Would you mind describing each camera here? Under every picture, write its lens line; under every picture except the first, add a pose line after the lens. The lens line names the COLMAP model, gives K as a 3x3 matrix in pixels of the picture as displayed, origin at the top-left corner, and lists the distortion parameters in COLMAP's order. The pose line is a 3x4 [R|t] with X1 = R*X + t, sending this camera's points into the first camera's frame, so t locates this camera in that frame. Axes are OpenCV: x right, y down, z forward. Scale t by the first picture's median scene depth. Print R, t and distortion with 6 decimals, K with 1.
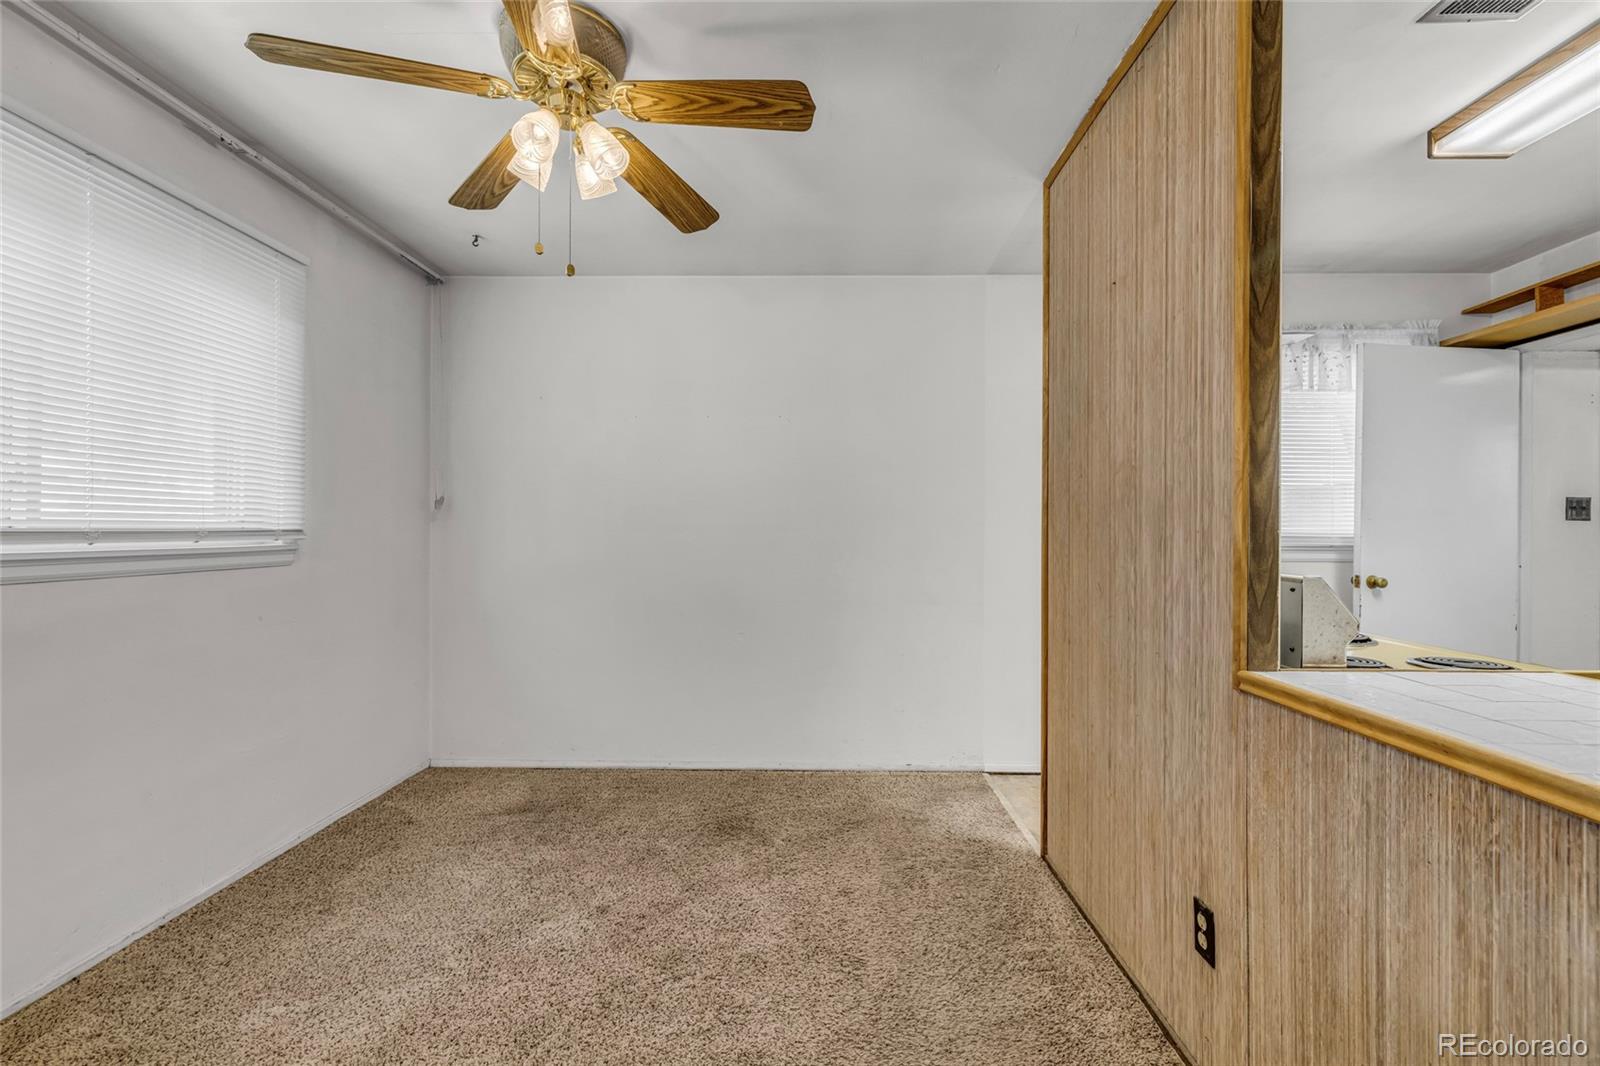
lens RADIAL K [[673.3, 0, 804.3], [0, 673.3, 522.6], [0, 0, 1]] dist [0.005562, -0.000478]
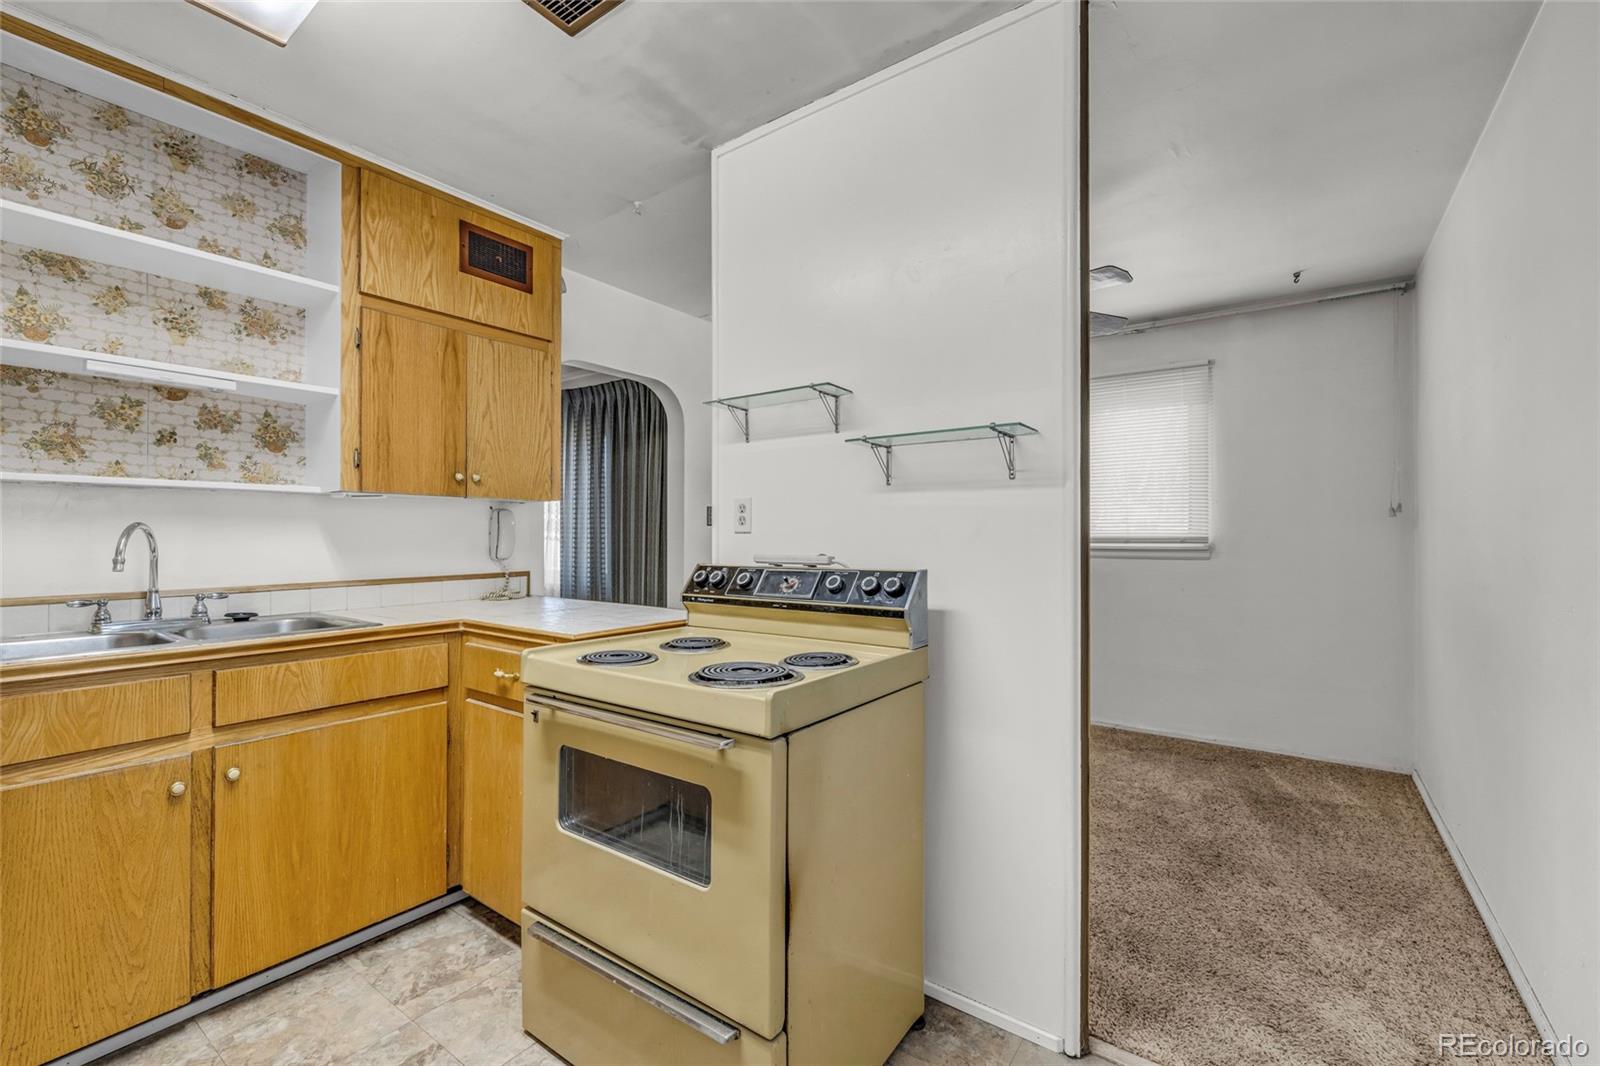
lens RADIAL K [[673.3, 0, 801.0], [0, 673.3, 535.0], [0, 0, 1]] dist [0.005562, -0.000478]
pose [[-0.583600, -0.007165, -0.812009, 1.007547], [0.006525, 0.999887, -0.013512, 0.020177], [0.812015, -0.013184, -0.583488, 1.101193]]
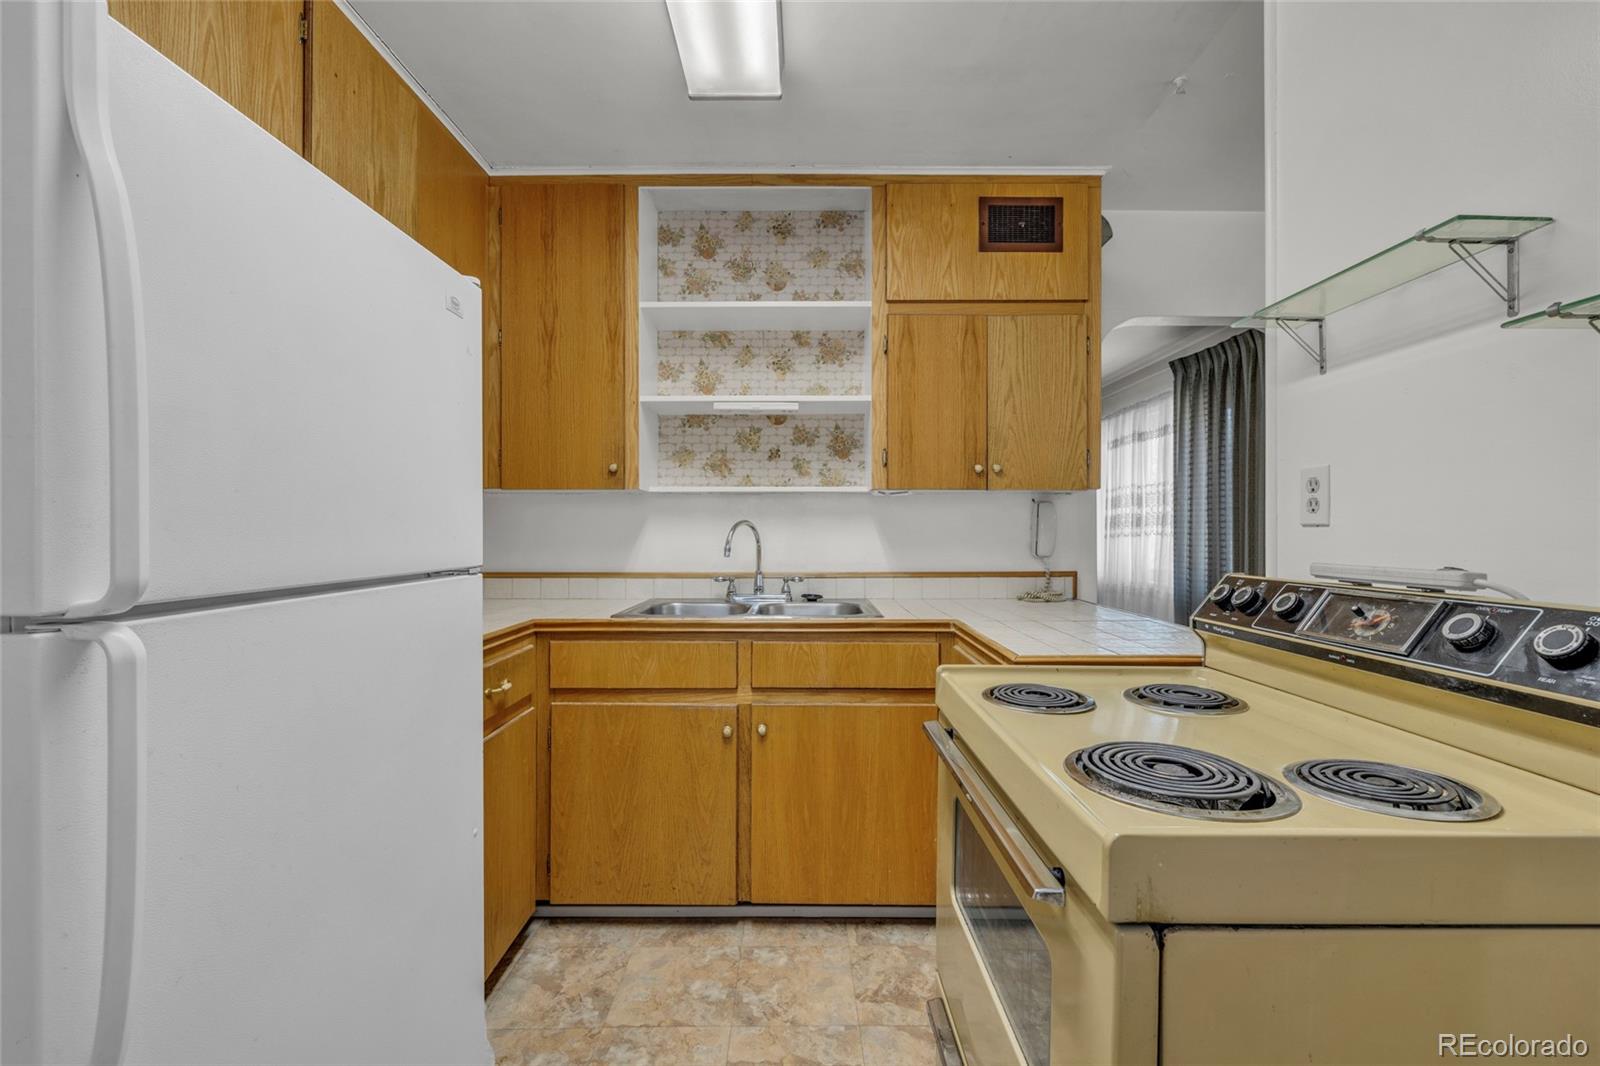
lens RADIAL K [[673.3, 0, 802.4], [0, 673.3, 530.2], [0, 0, 1]] dist [0.005562, -0.000478]
pose [[-0.999844, -0.007130, -0.016133, 0.763001], [-0.006916, 0.999888, -0.013260, 0.018469], [0.016225, -0.013146, -0.999782, 1.053297]]
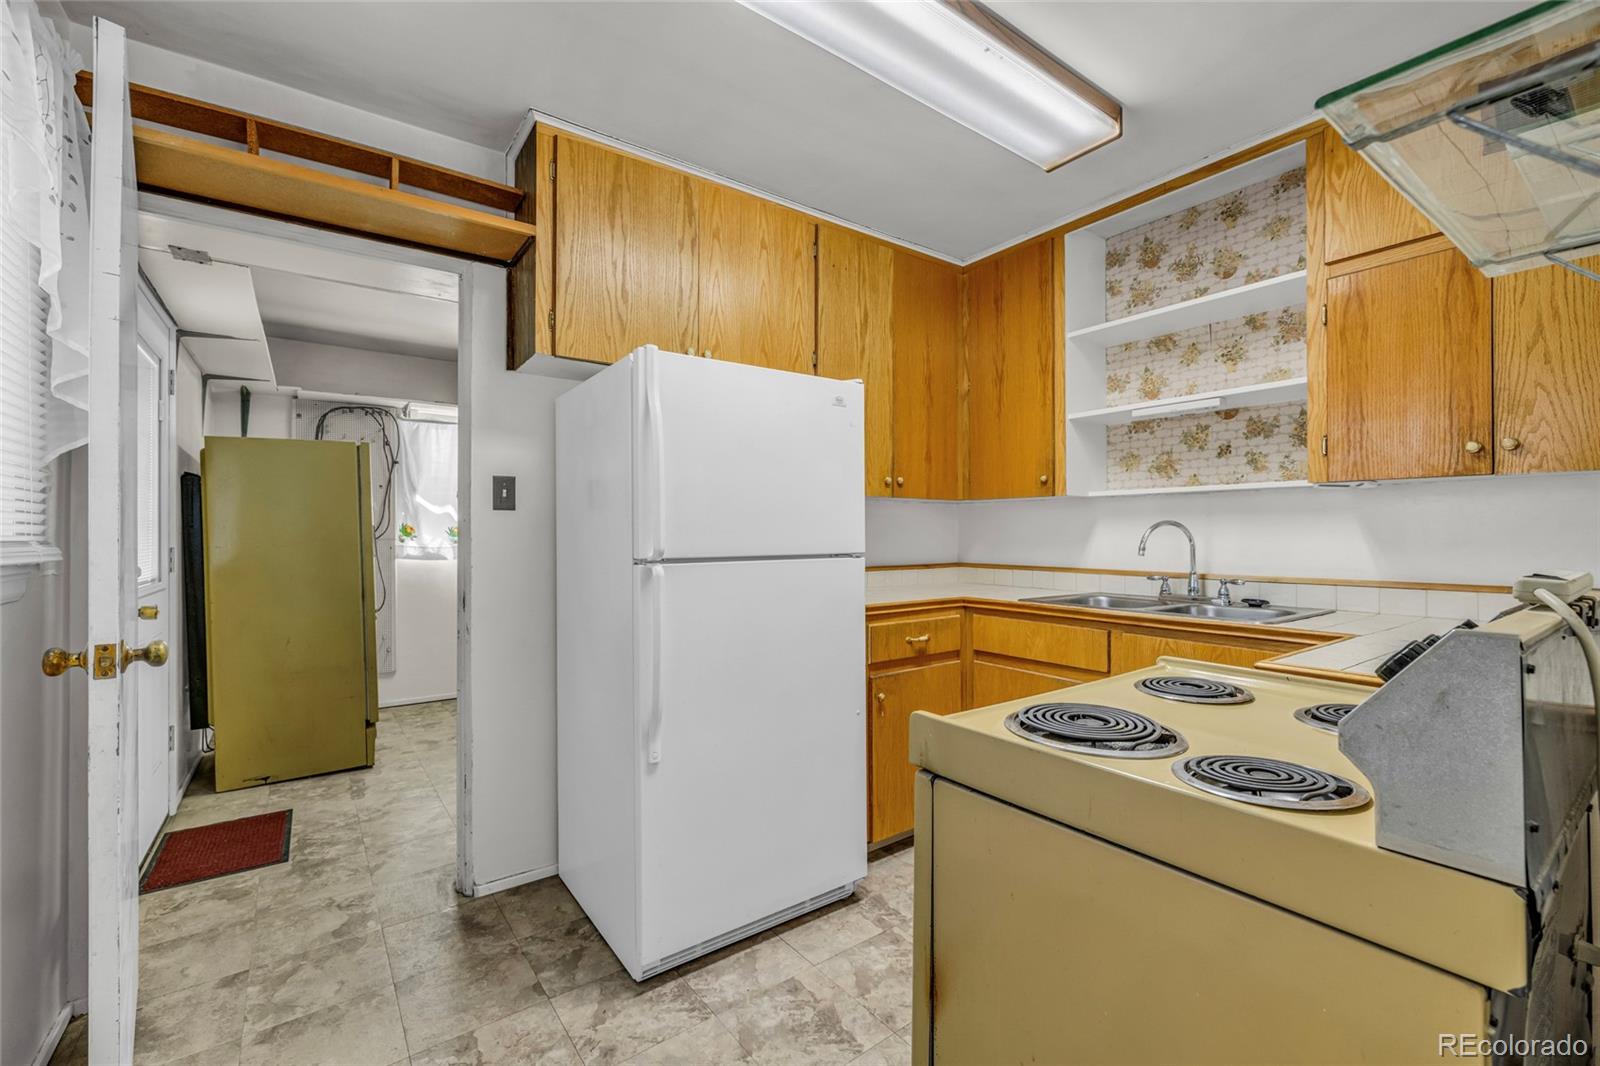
lens RADIAL K [[673.3, 0, 804.6], [0, 673.3, 532.9], [0, 0, 1]] dist [0.005562, -0.000478]
pose [[-0.612447, -0.004890, 0.790496, 0.377434], [-0.011122, 0.999935, -0.002432, 0.018154], [-0.790433, -0.010281, -0.612462, 1.109901]]
